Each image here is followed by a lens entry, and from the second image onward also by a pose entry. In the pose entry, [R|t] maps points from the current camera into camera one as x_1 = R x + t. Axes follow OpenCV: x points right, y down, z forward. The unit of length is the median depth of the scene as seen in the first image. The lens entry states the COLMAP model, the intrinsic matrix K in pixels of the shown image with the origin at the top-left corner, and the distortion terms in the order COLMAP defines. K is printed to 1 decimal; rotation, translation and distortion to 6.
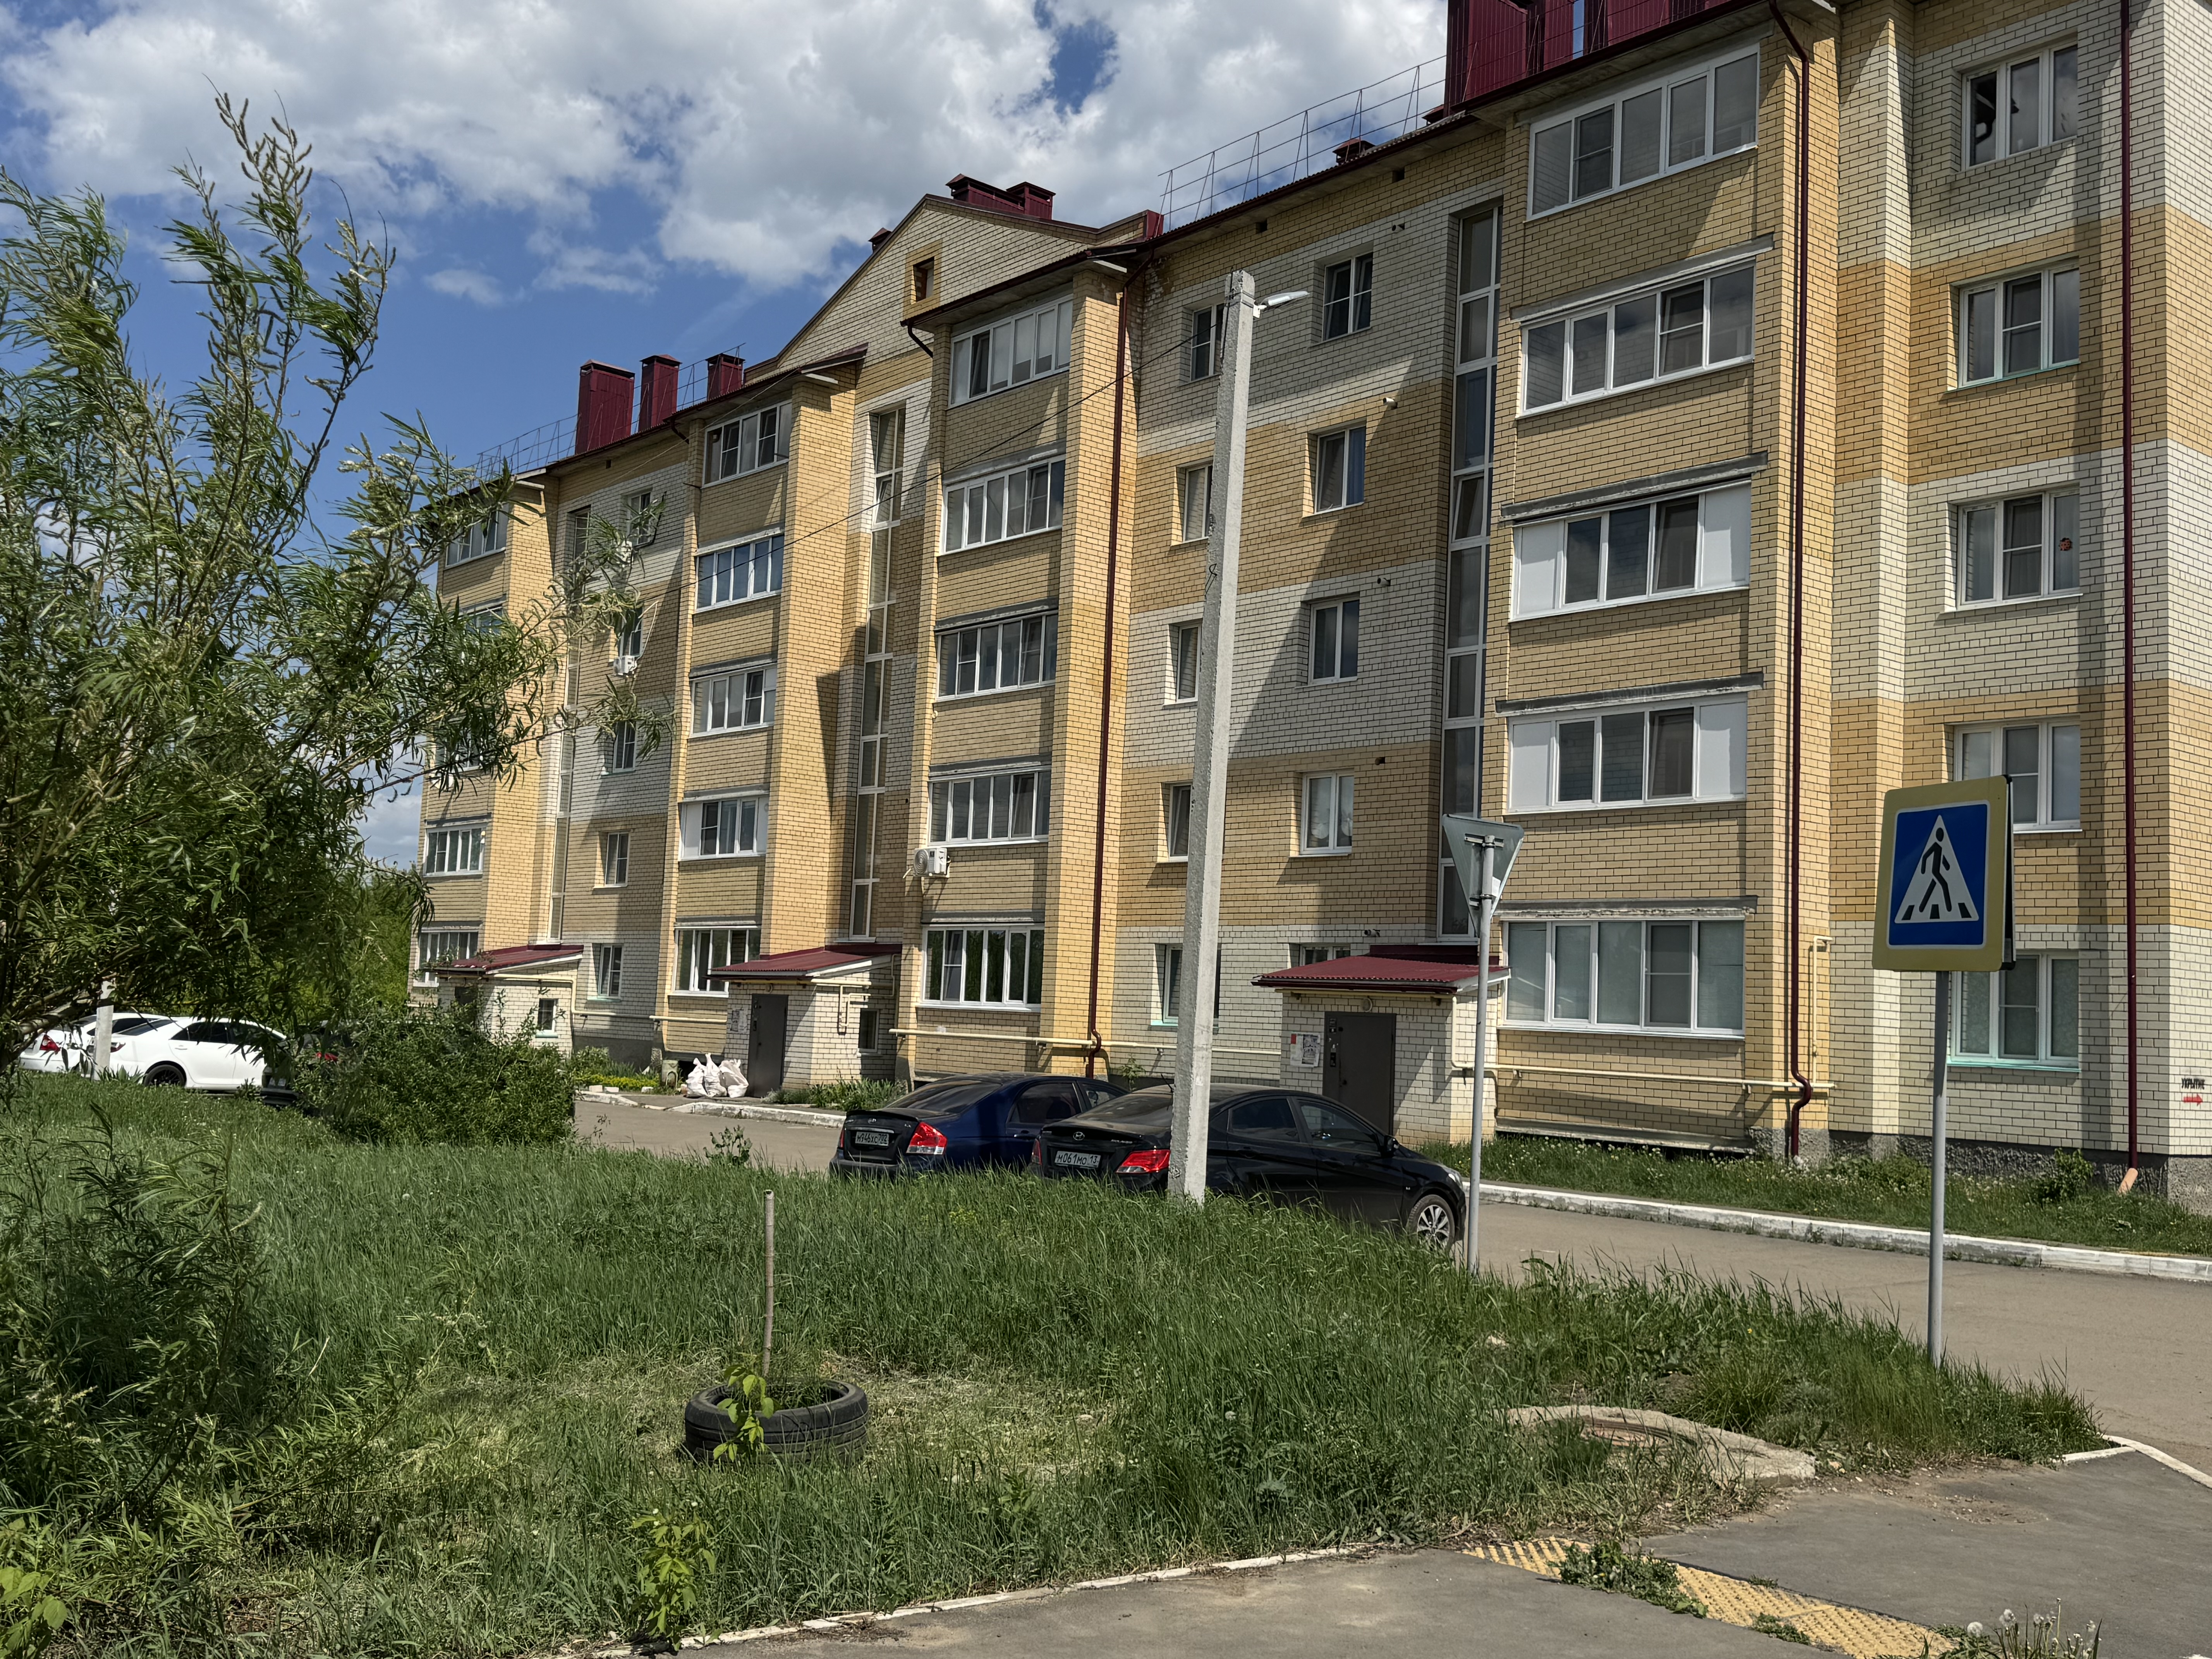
lens RADIAL K [[2147.4, 0, 1106.0], [0, 2147.4, 829.5], [0, 0, 1]] dist [0.184392, -0.357039]
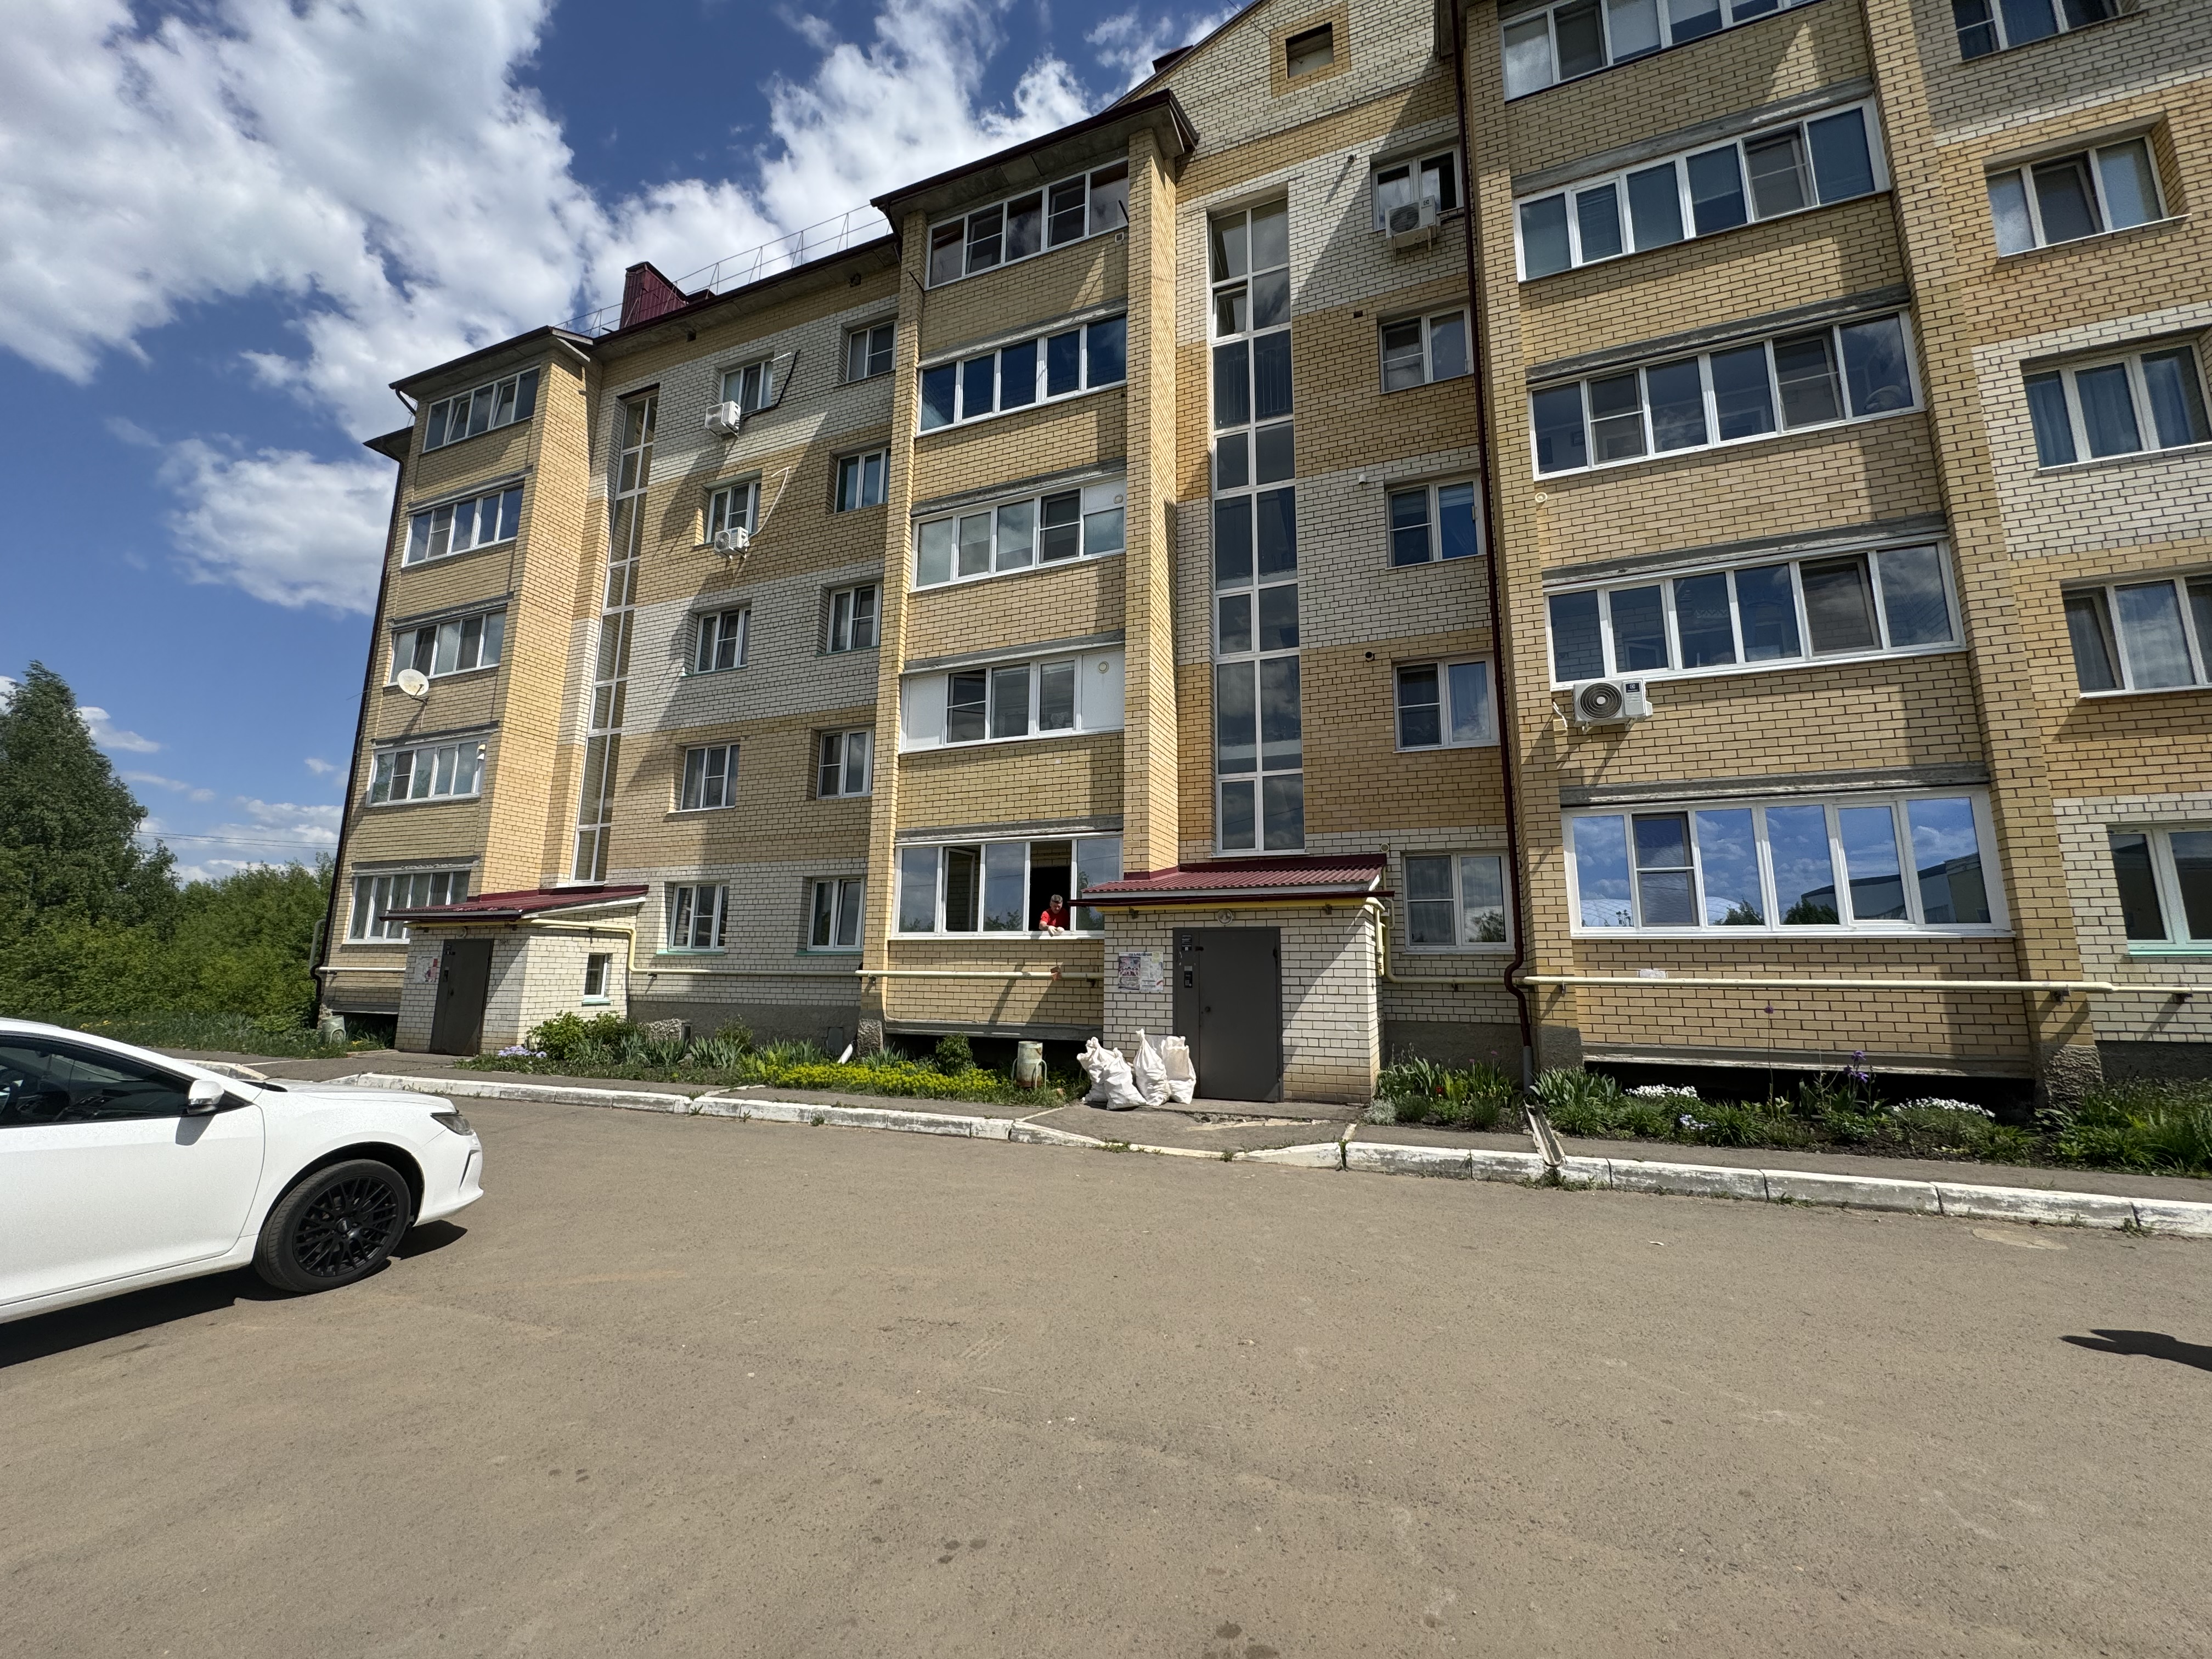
lens RADIAL K [[880.7, 0, 1105.2], [0, 880.7, 825.7], [0, 0, 1]] dist [-0.001627, 0.000324]
pose [[0.880131, 0.046488, 0.472449, -0.445835], [-0.013030, 0.997185, -0.073846, 0.096301], [-0.474552, 0.058838, 0.878259, 1.151939]]
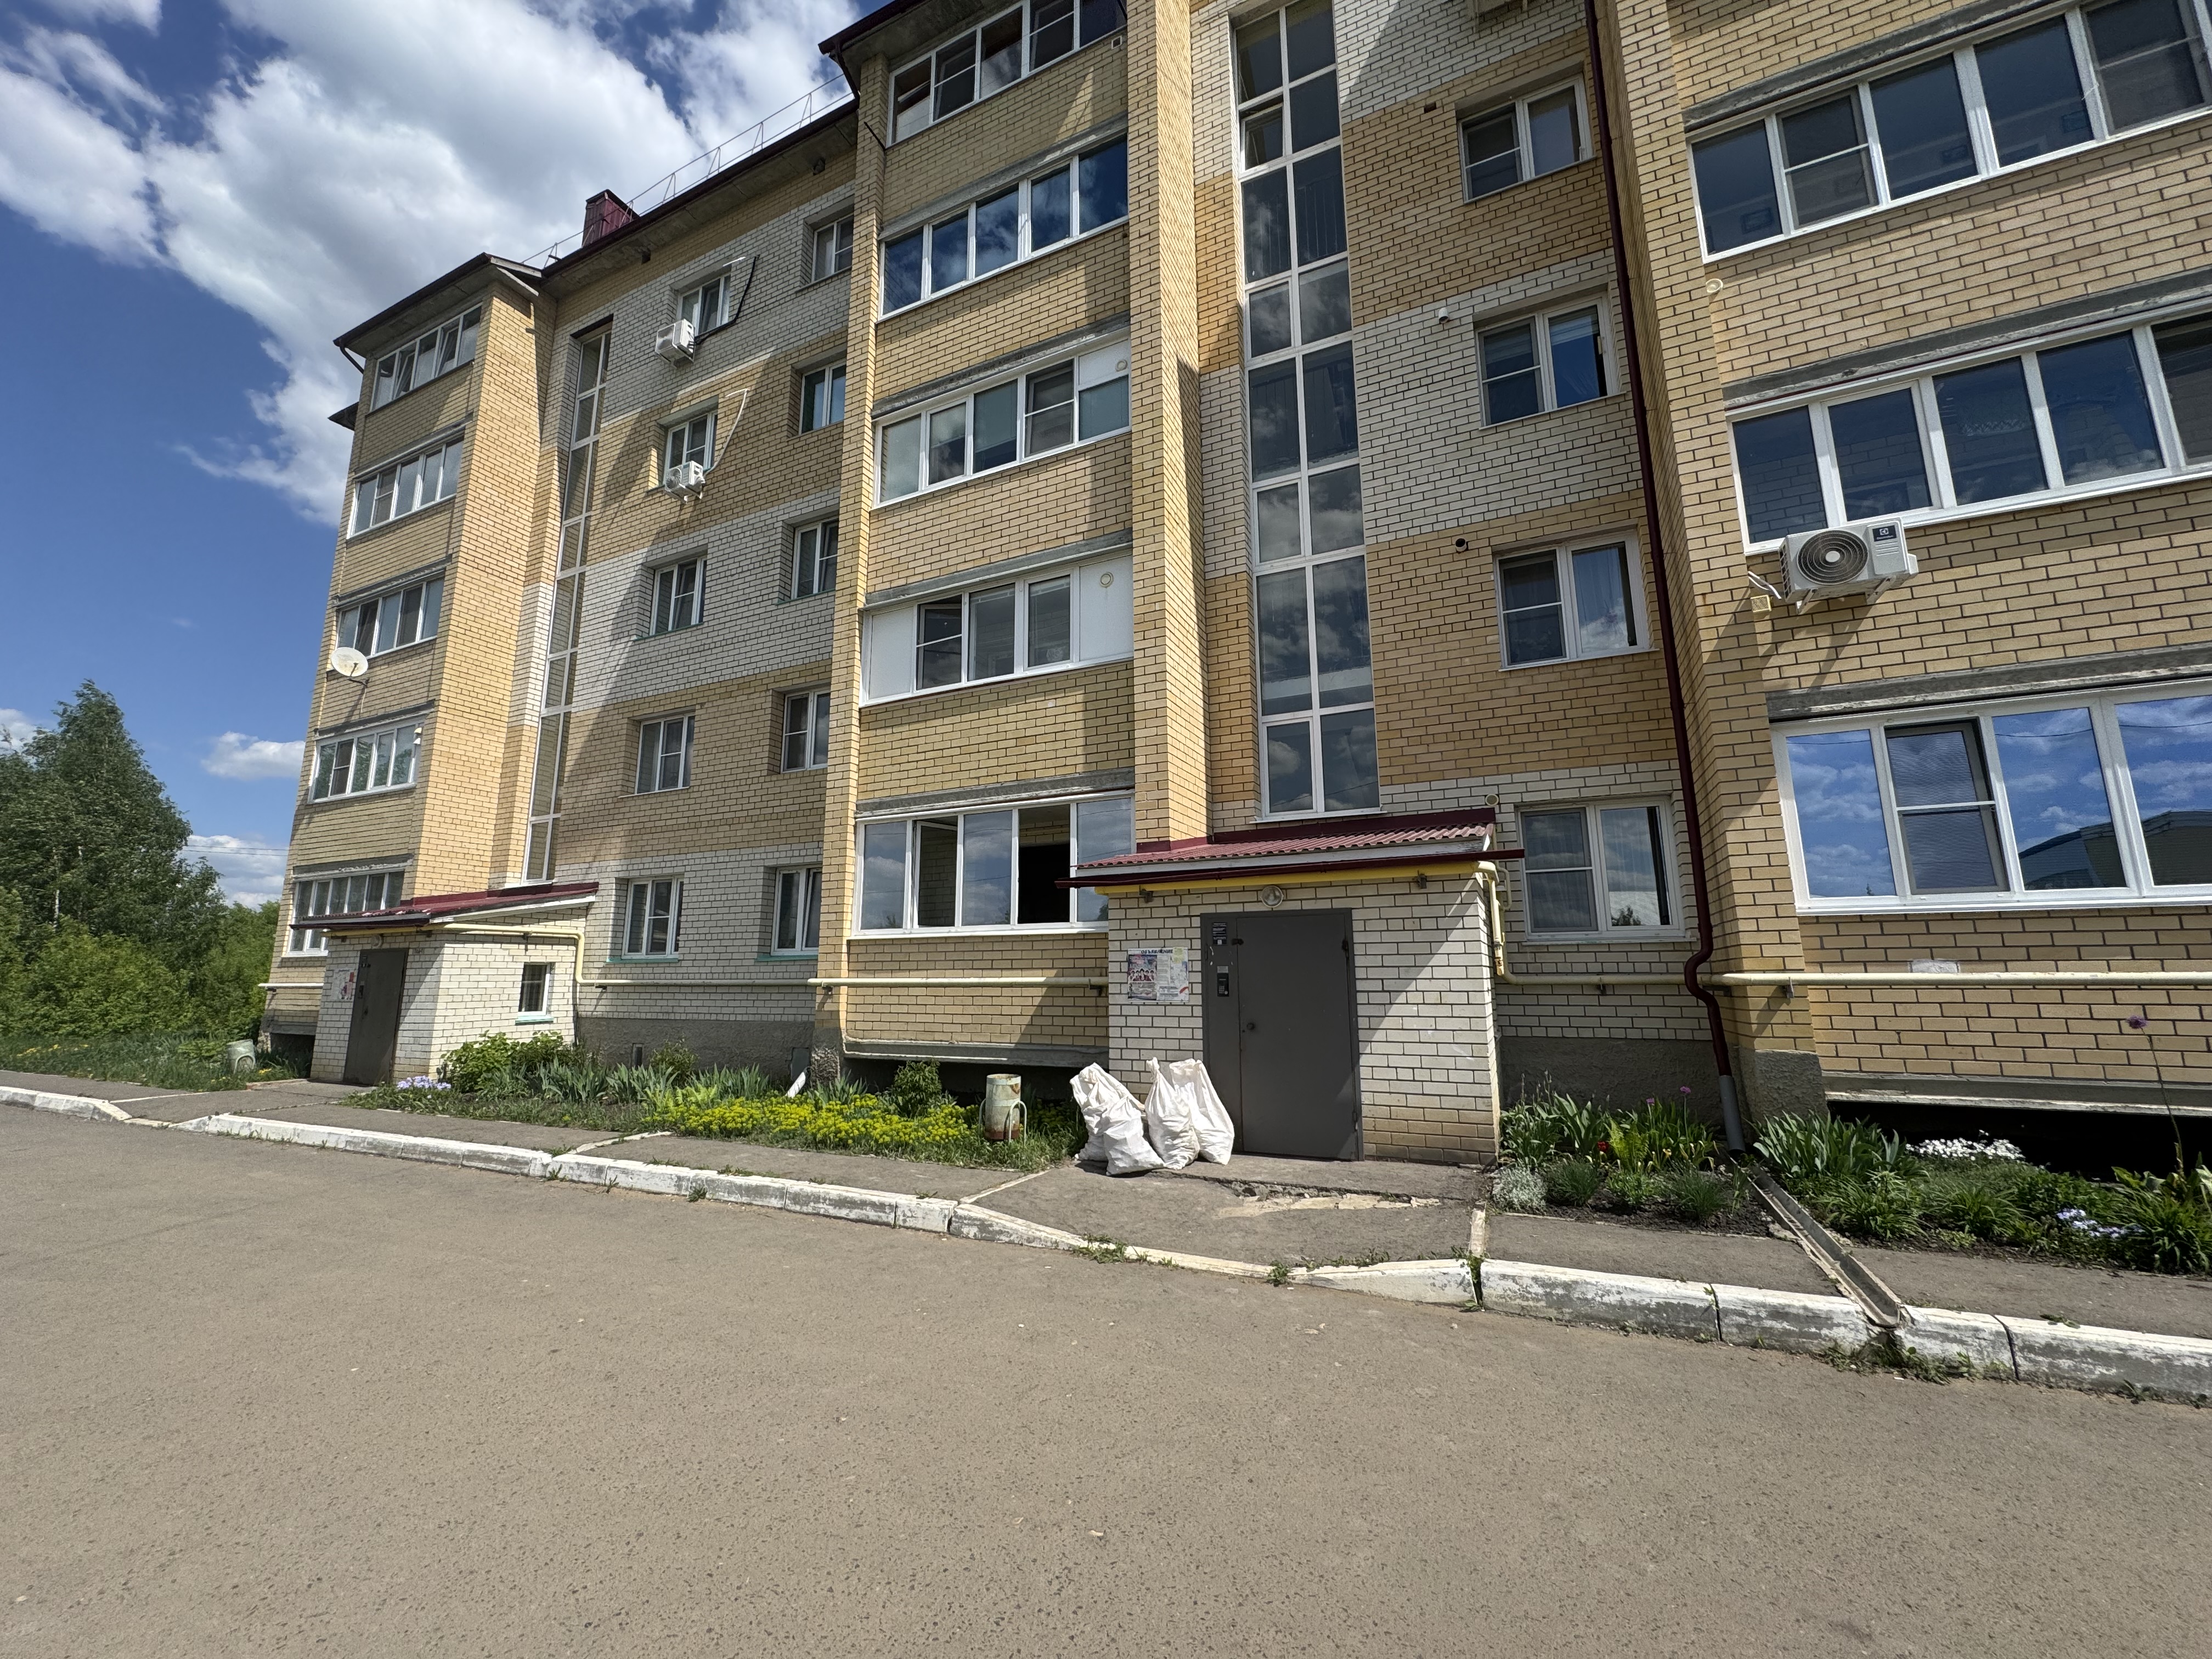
lens RADIAL K [[878.1, 0, 1104.2], [0, 878.1, 827.4], [0, 0, 1]] dist [-0.001257, 0.000300]
pose [[0.910070, 0.021596, 0.413892, -0.380752], [0.009616, 0.997272, -0.073179, 0.104532], [-0.414344, 0.070578, 0.907380, 1.235048]]
